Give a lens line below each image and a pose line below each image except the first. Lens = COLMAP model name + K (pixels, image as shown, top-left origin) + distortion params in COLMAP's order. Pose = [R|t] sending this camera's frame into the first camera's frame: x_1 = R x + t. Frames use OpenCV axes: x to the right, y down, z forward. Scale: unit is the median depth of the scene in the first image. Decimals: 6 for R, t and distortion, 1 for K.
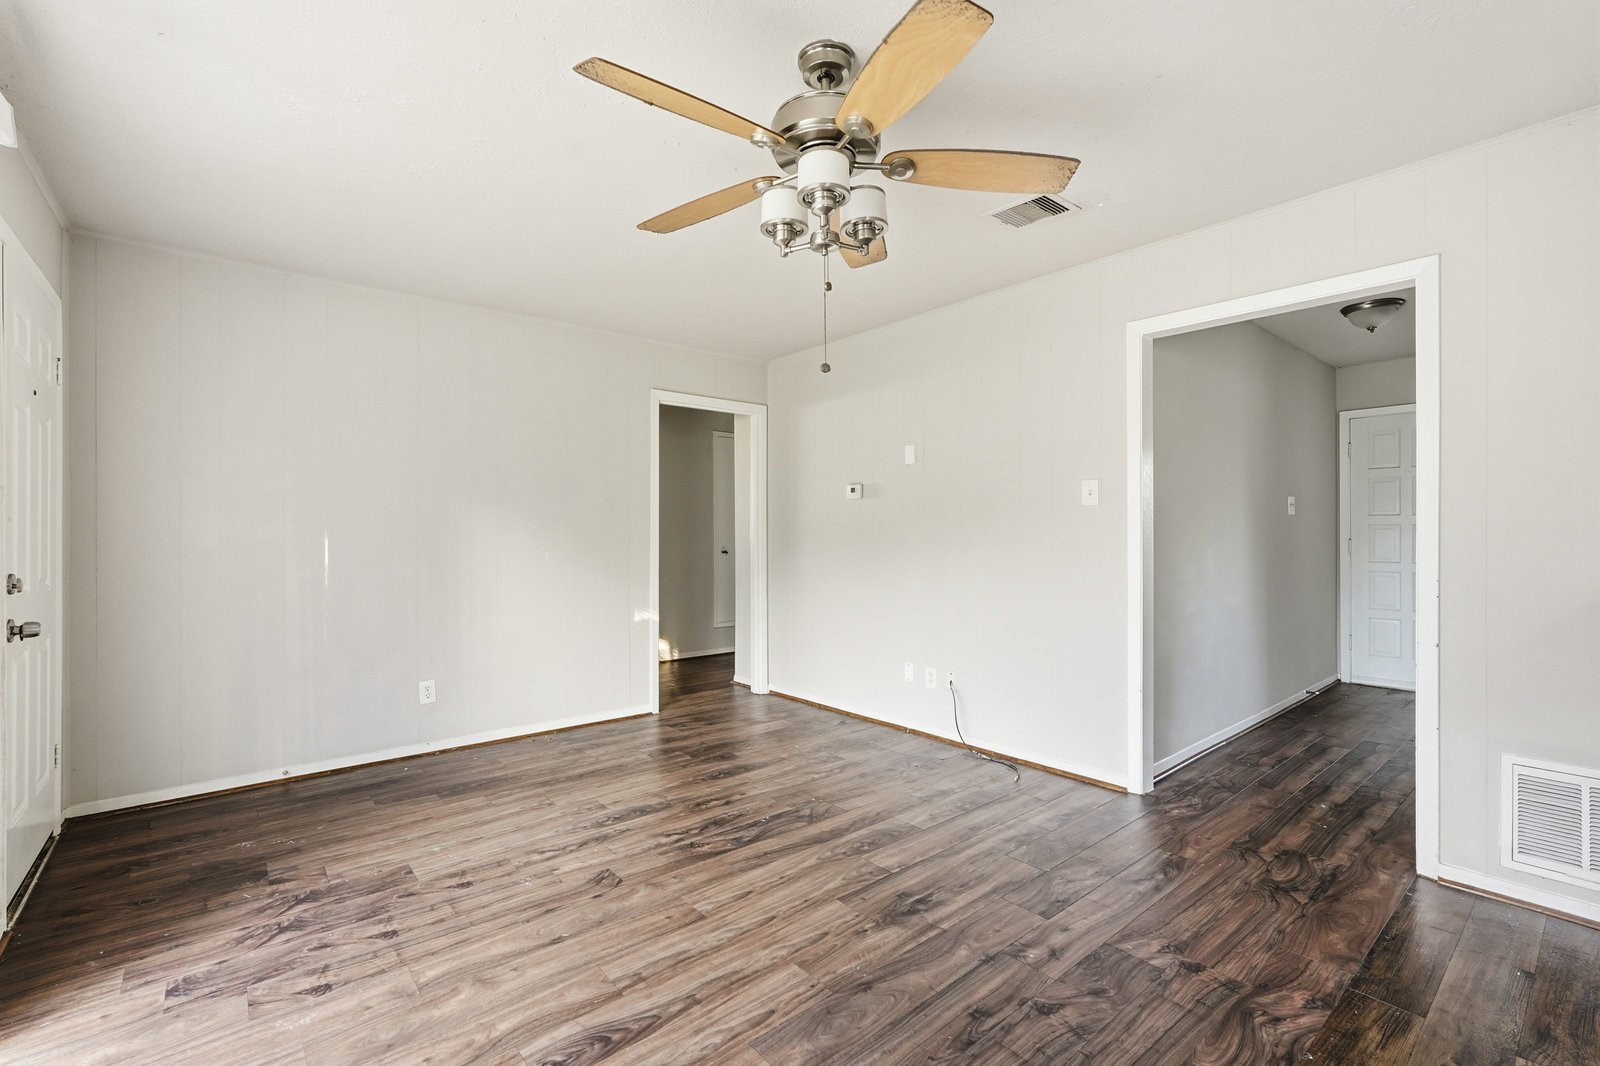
lens RADIAL K [[722.3, 0, 809.4], [0, 722.3, 531.7], [0, 0, 1]] dist [-0.017674, 0.007650]
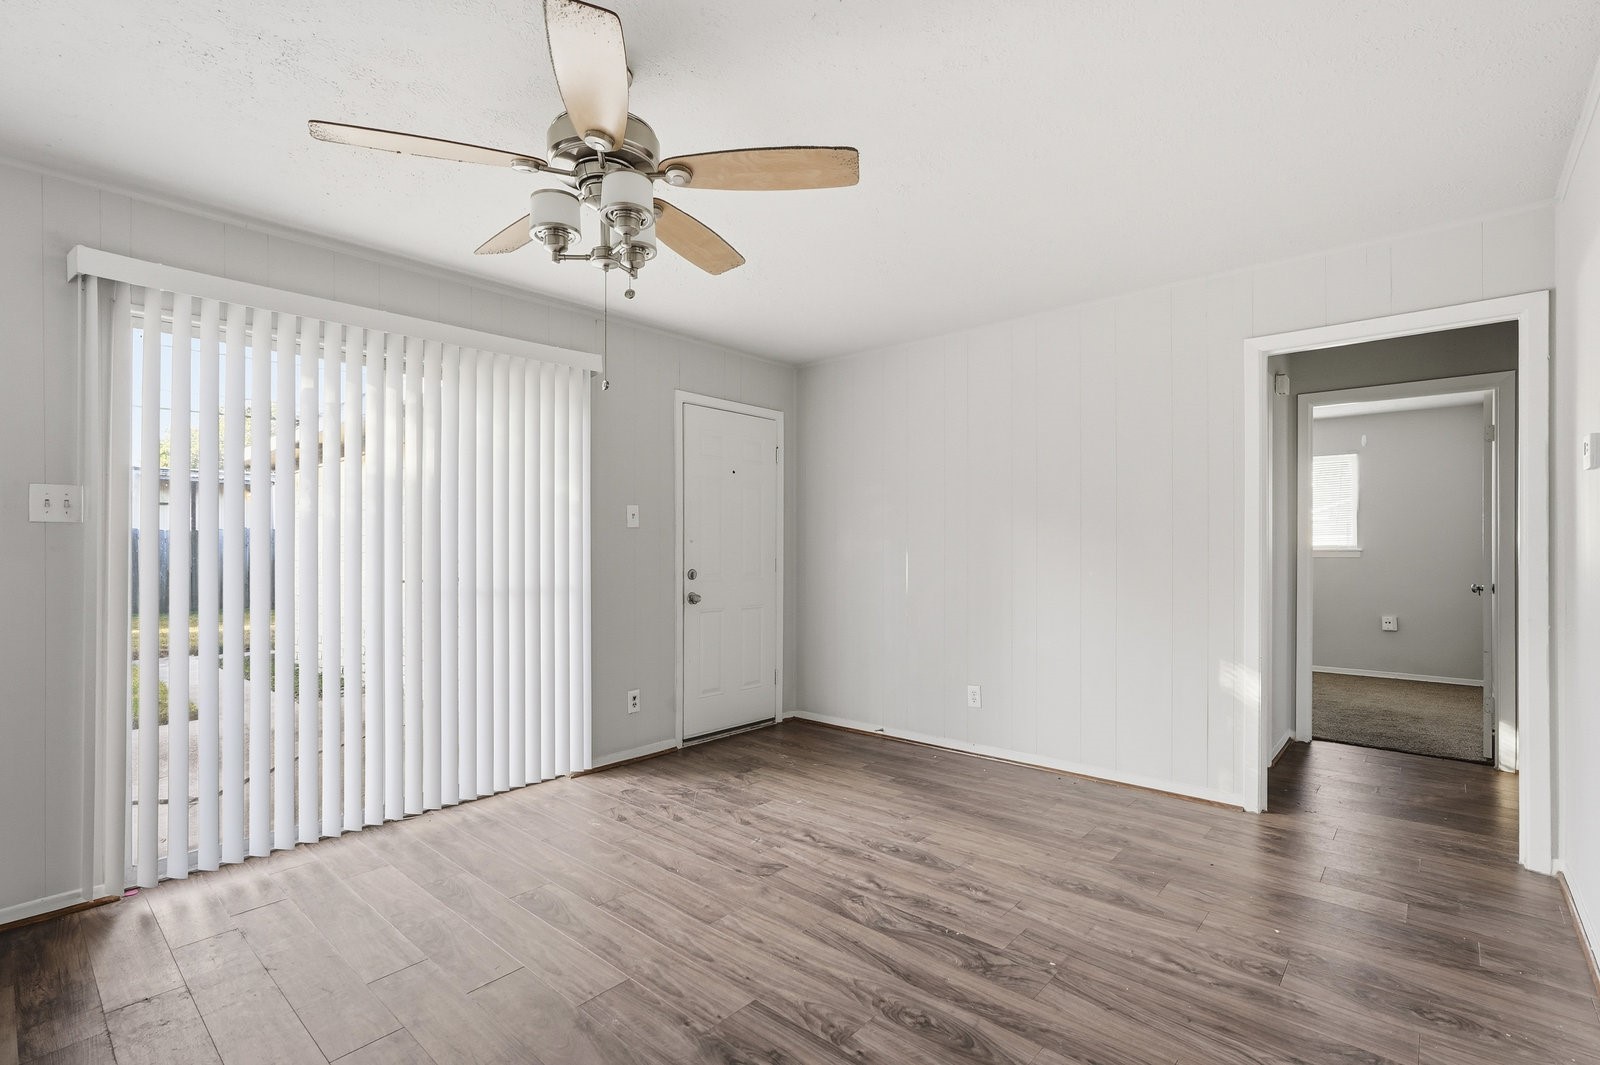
lens RADIAL K [[722.3, 0, 762.6], [0, 722.3, 541.8], [0, 0, 1]] dist [-0.017674, 0.007650]
pose [[0.116642, -0.004692, -0.993163, 0.733412], [-0.000789, 0.999988, -0.004817, -0.014040], [0.993174, 0.001345, 0.116637, 0.768043]]
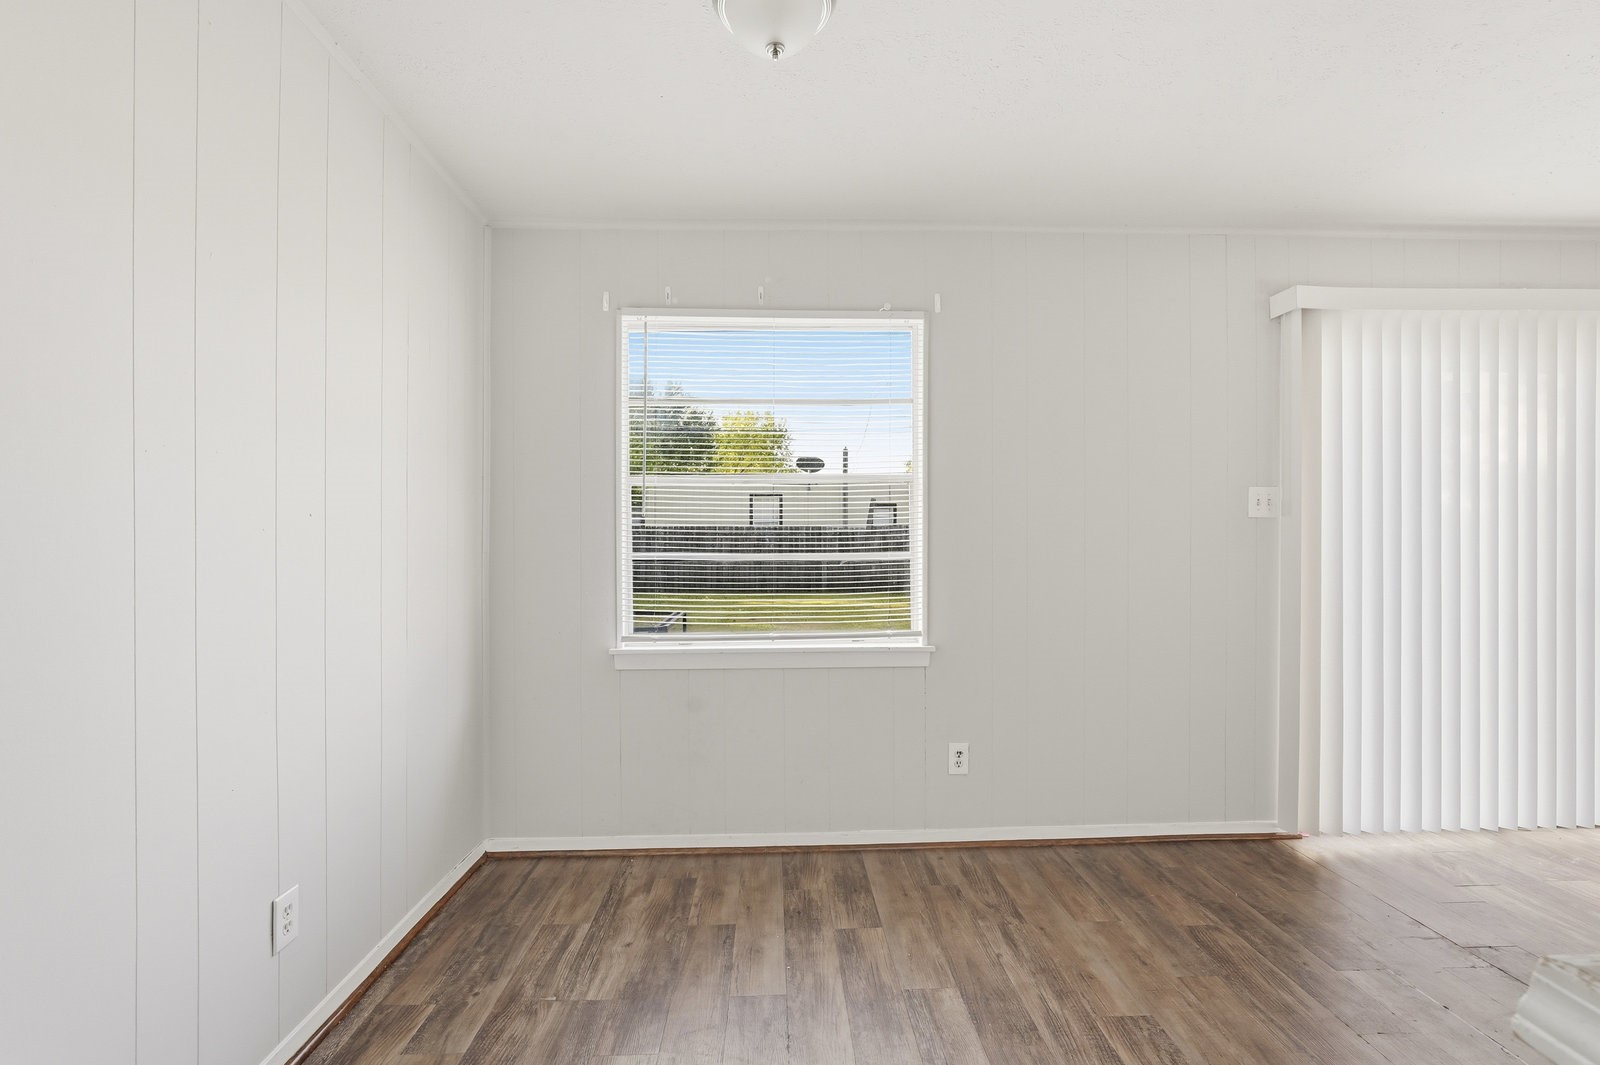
lens RADIAL K [[722.3, 0, 803.4], [0, 722.3, 548.8], [0, 0, 1]] dist [-0.017674, 0.007650]
pose [[-0.608545, 0.006855, -0.793490, 1.028939], [-0.001053, 0.999955, 0.009446, -0.004424], [0.793518, 0.006584, -0.608511, 0.120007]]
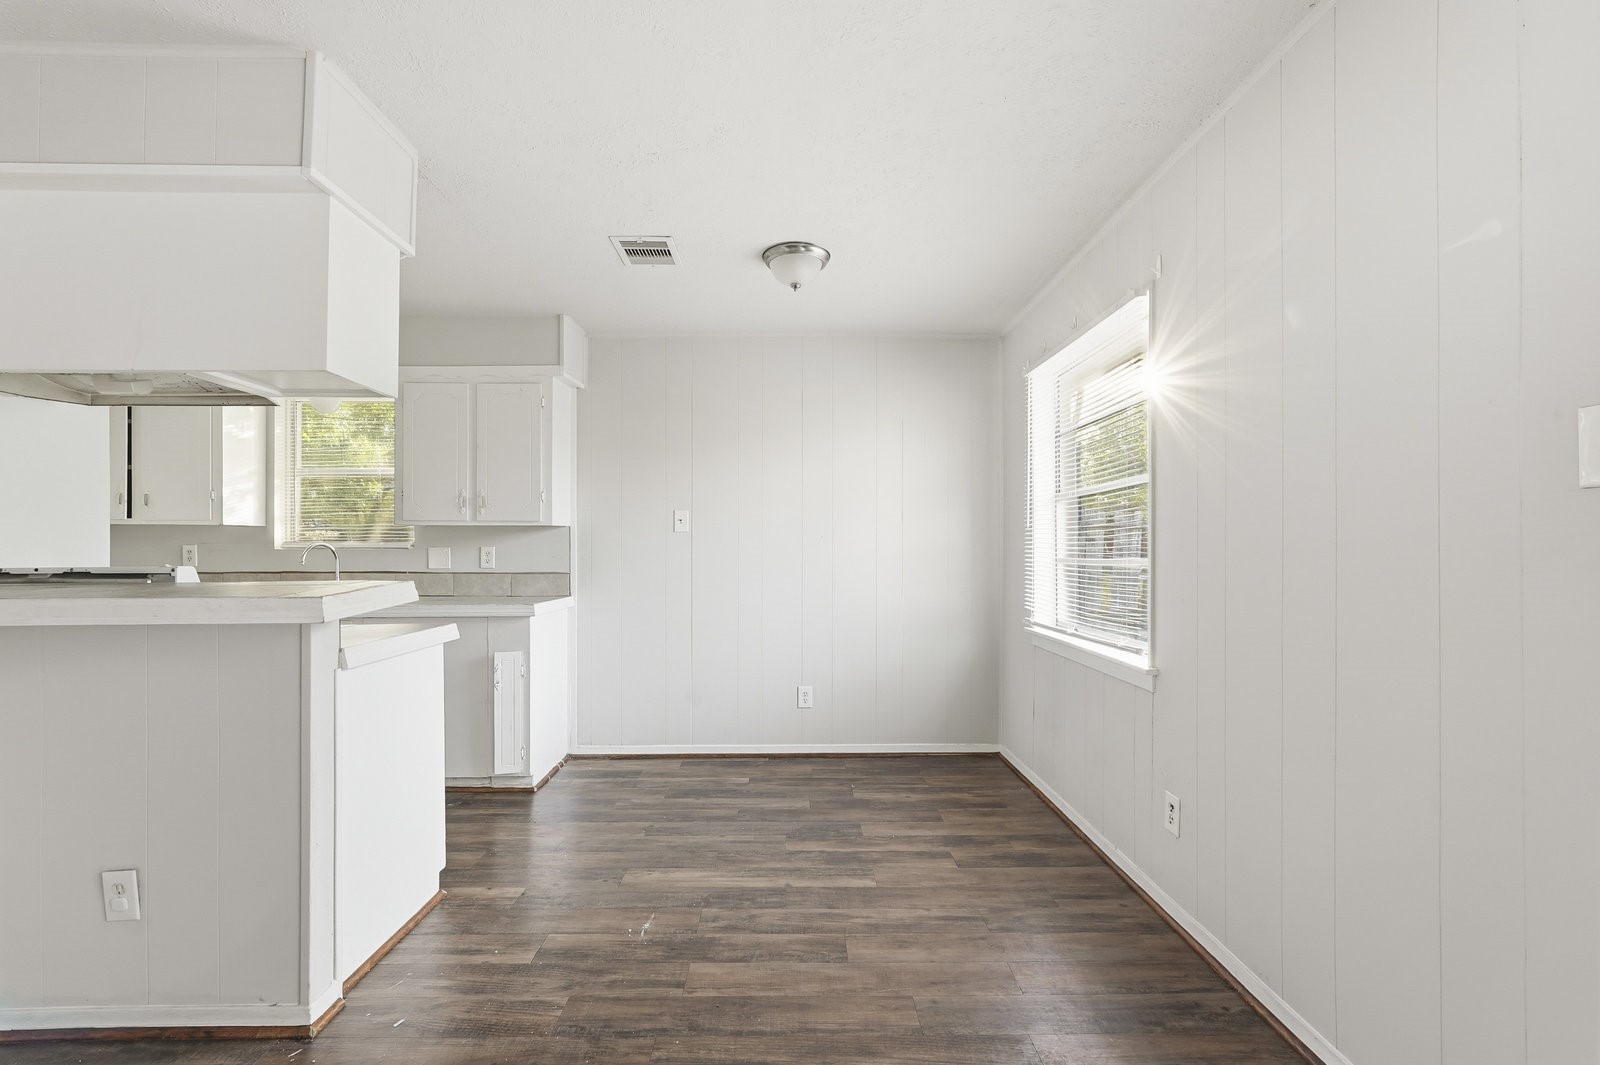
lens RADIAL K [[722.3, 0, 800.4], [0, 722.3, 537.6], [0, 0, 1]] dist [-0.017674, 0.007650]
pose [[-0.777098, 0.006218, 0.629349, -0.147875], [0.002842, 0.999976, -0.006371, -0.011909], [-0.629374, -0.003162, -0.777096, 0.606107]]
